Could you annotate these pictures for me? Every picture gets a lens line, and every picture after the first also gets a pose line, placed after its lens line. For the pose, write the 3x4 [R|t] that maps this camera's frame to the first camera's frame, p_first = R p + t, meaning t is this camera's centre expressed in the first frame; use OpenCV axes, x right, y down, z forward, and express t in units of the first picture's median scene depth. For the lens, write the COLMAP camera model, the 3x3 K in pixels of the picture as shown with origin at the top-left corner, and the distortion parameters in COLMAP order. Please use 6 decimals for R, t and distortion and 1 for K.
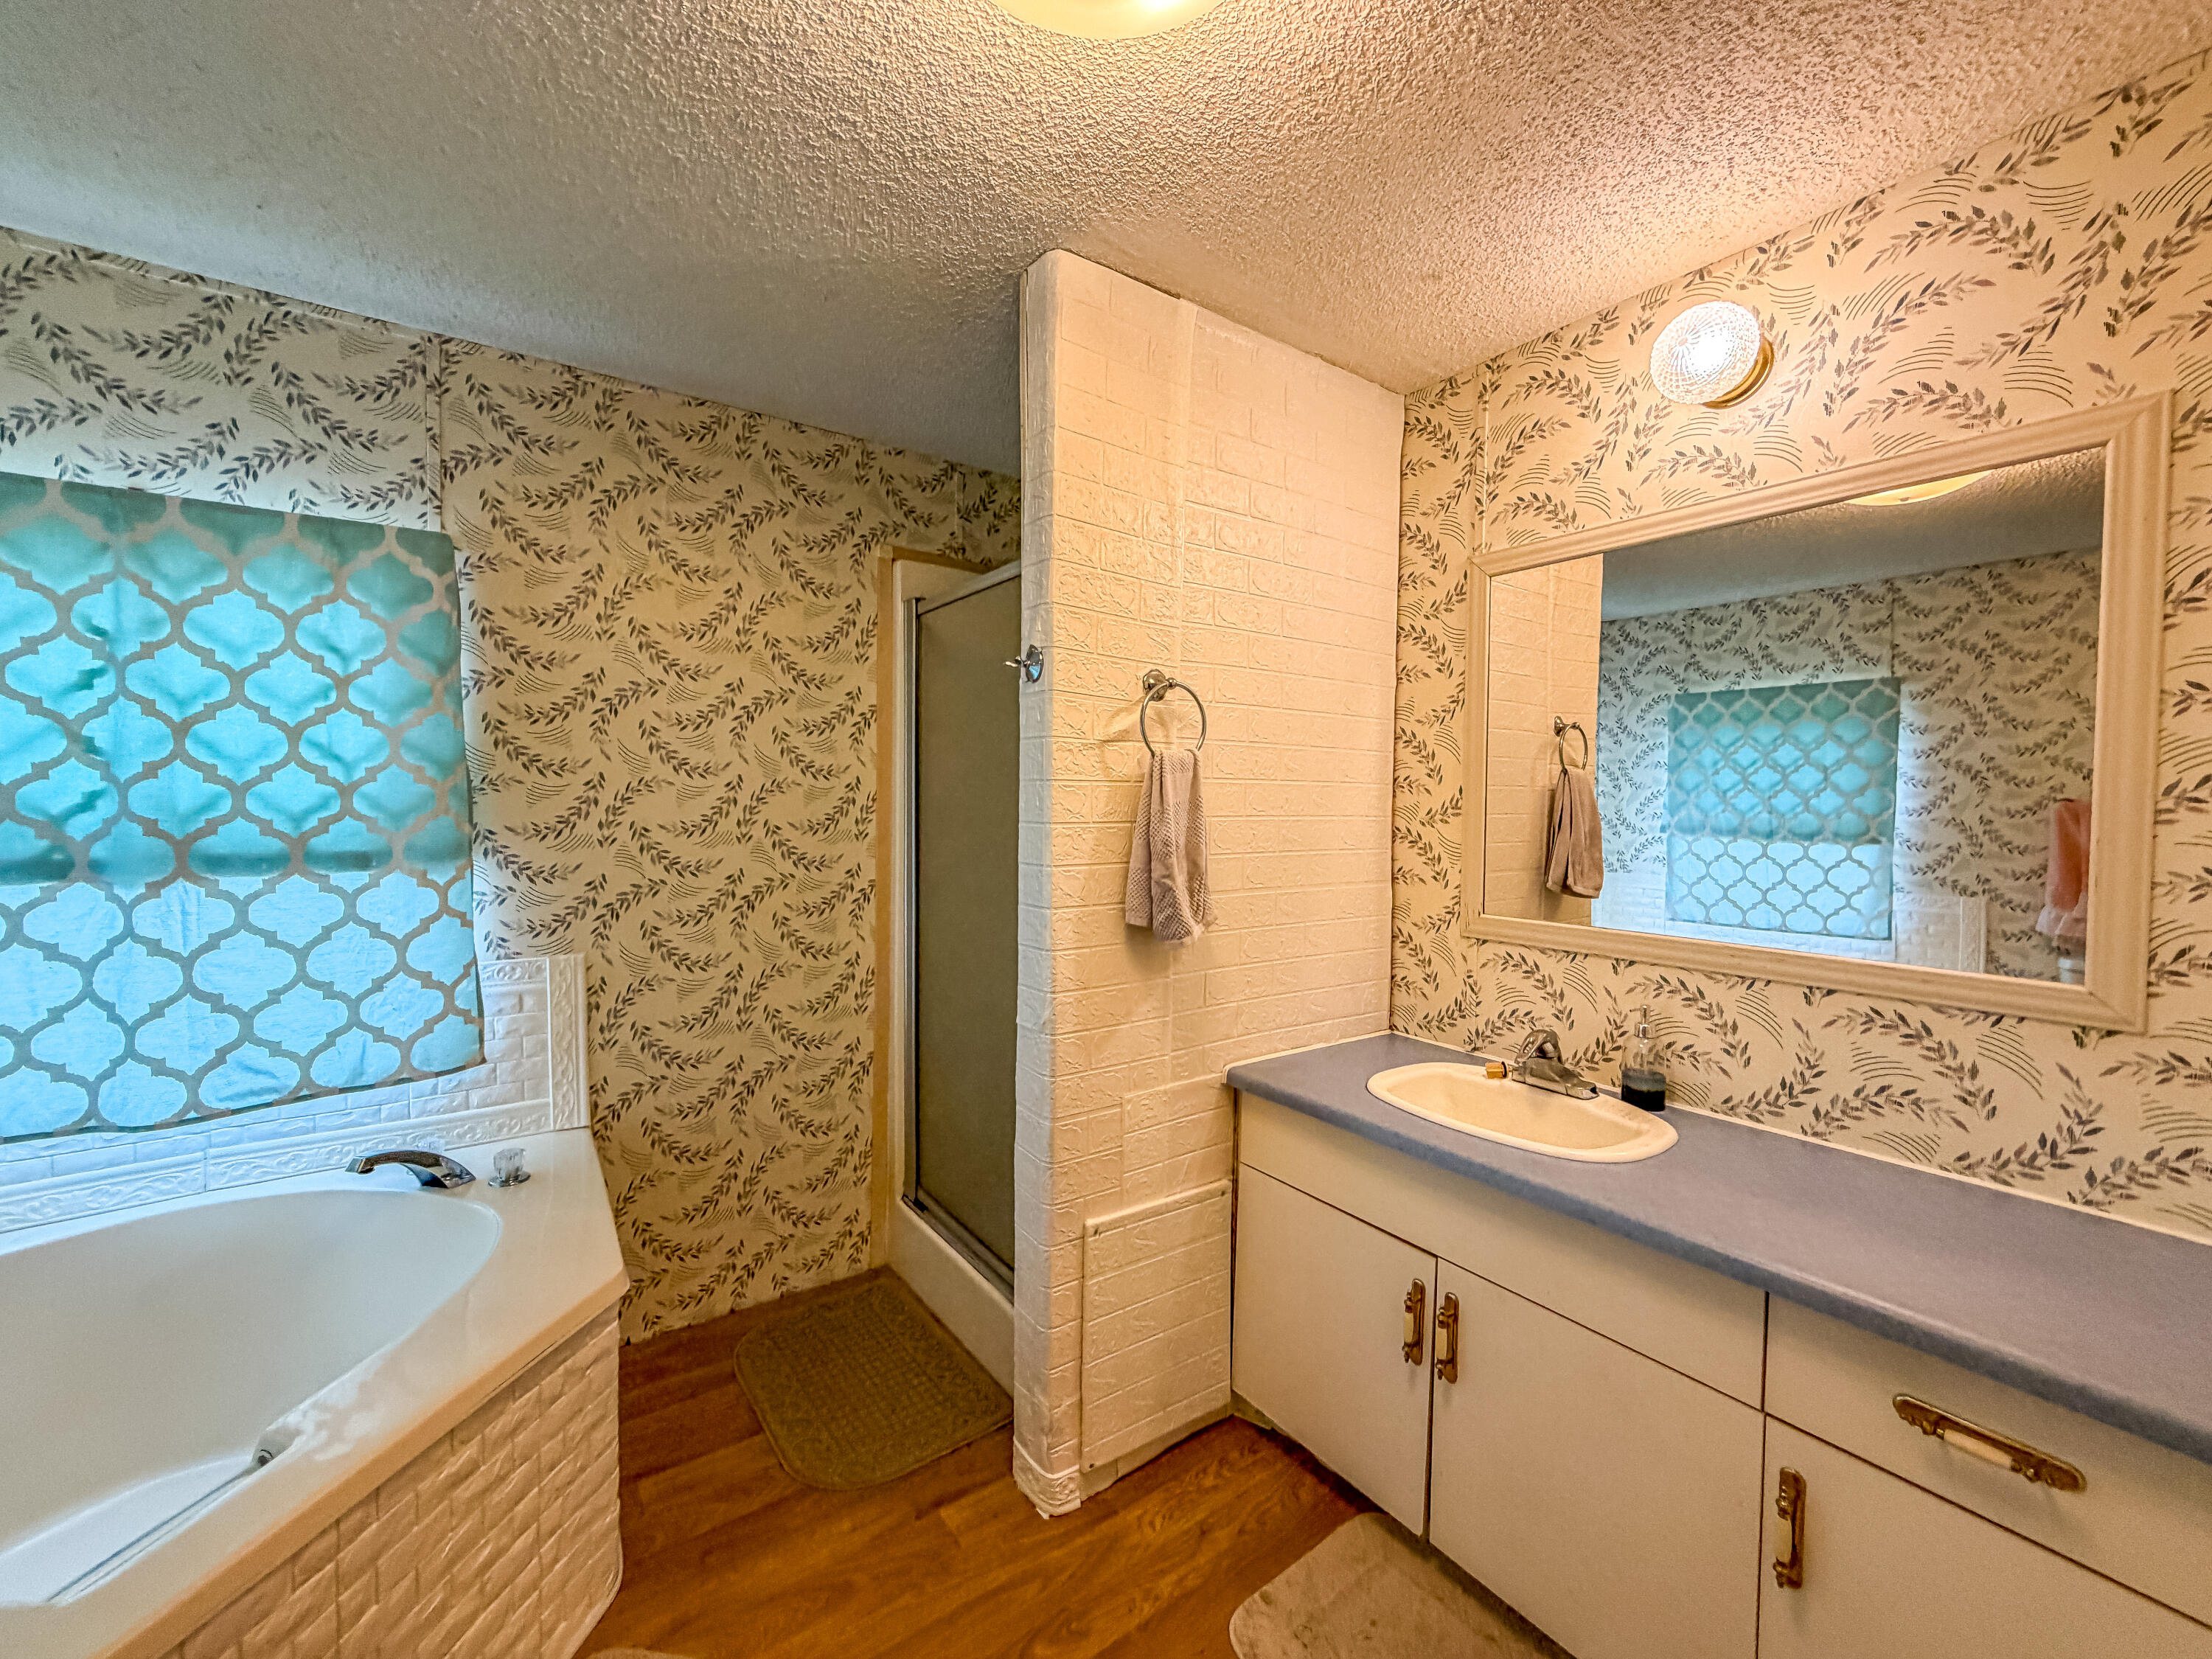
lens RADIAL K [[885.3, 0, 1101.2], [0, 885.3, 830.3], [0, 0, 1]] dist [-0.000424, 0.000097]
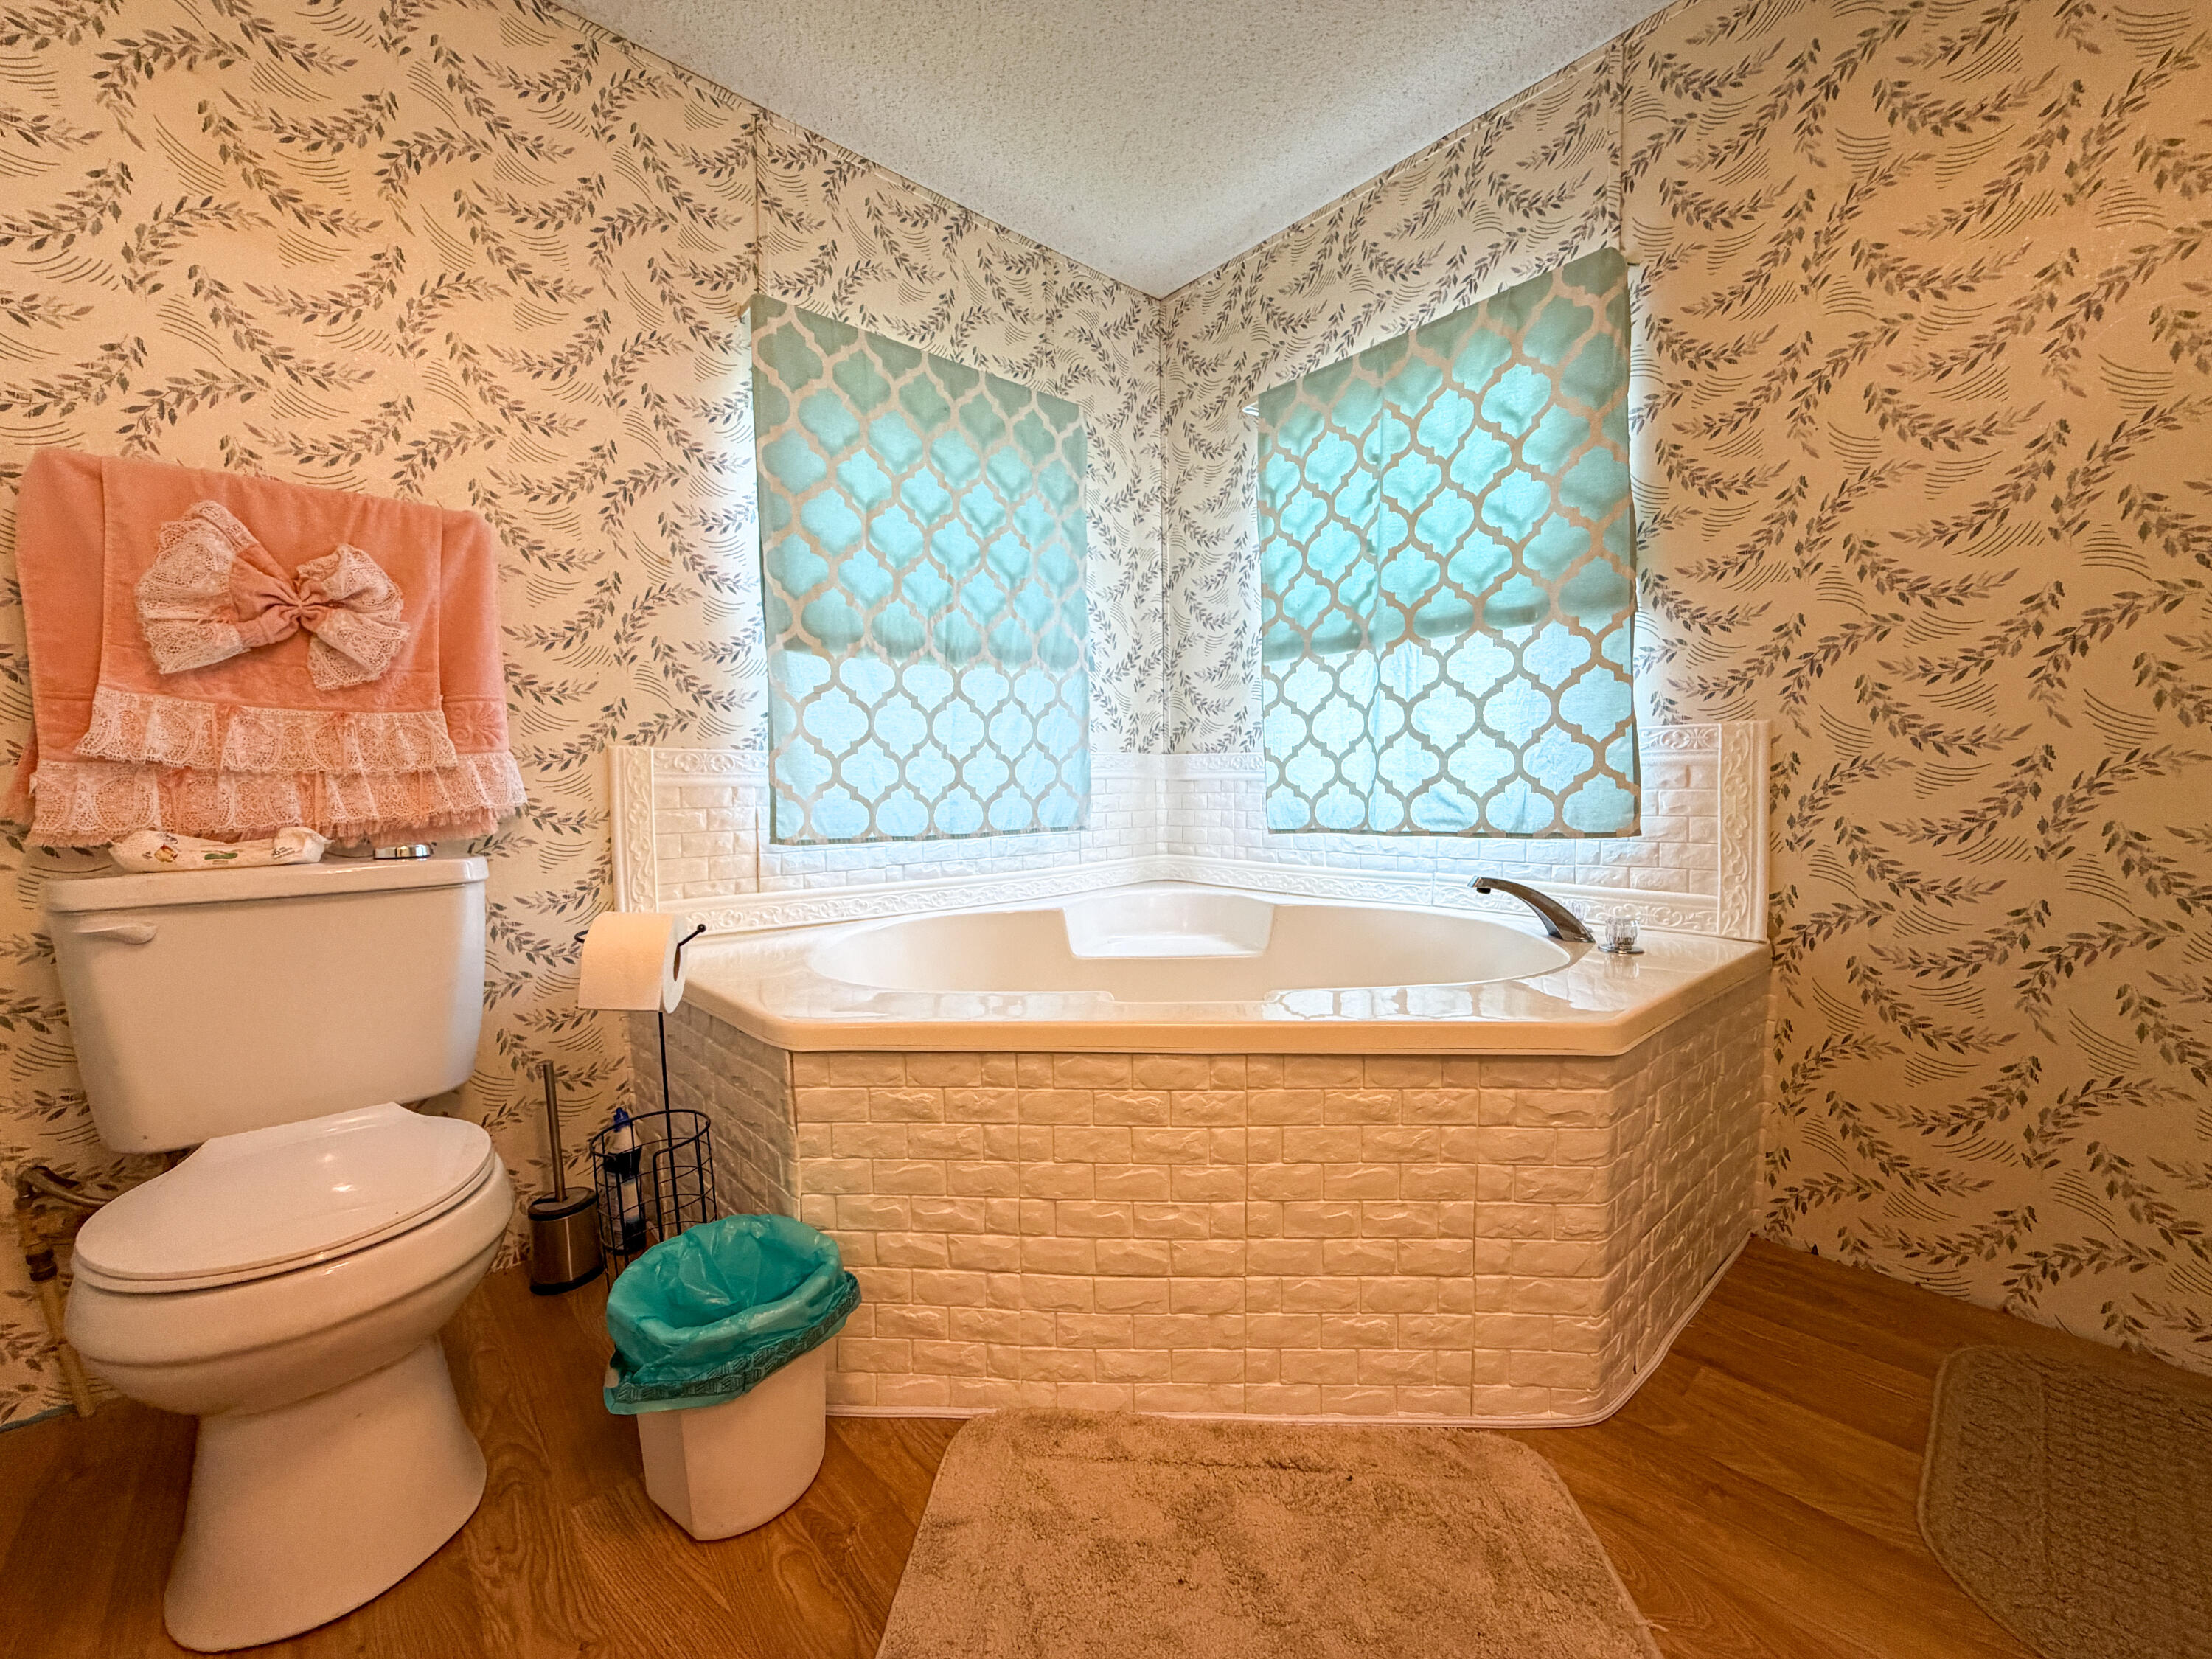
lens RADIAL K [[885.3, 0, 1101.2], [0, 885.3, 830.3], [0, 0, 1]] dist [-0.000424, 0.000097]
pose [[0.112753, 0.043632, -0.992665, 0.143485], [-0.016860, 0.998976, 0.041995, 0.244763], [0.993480, 0.012001, 0.113373, 0.379754]]
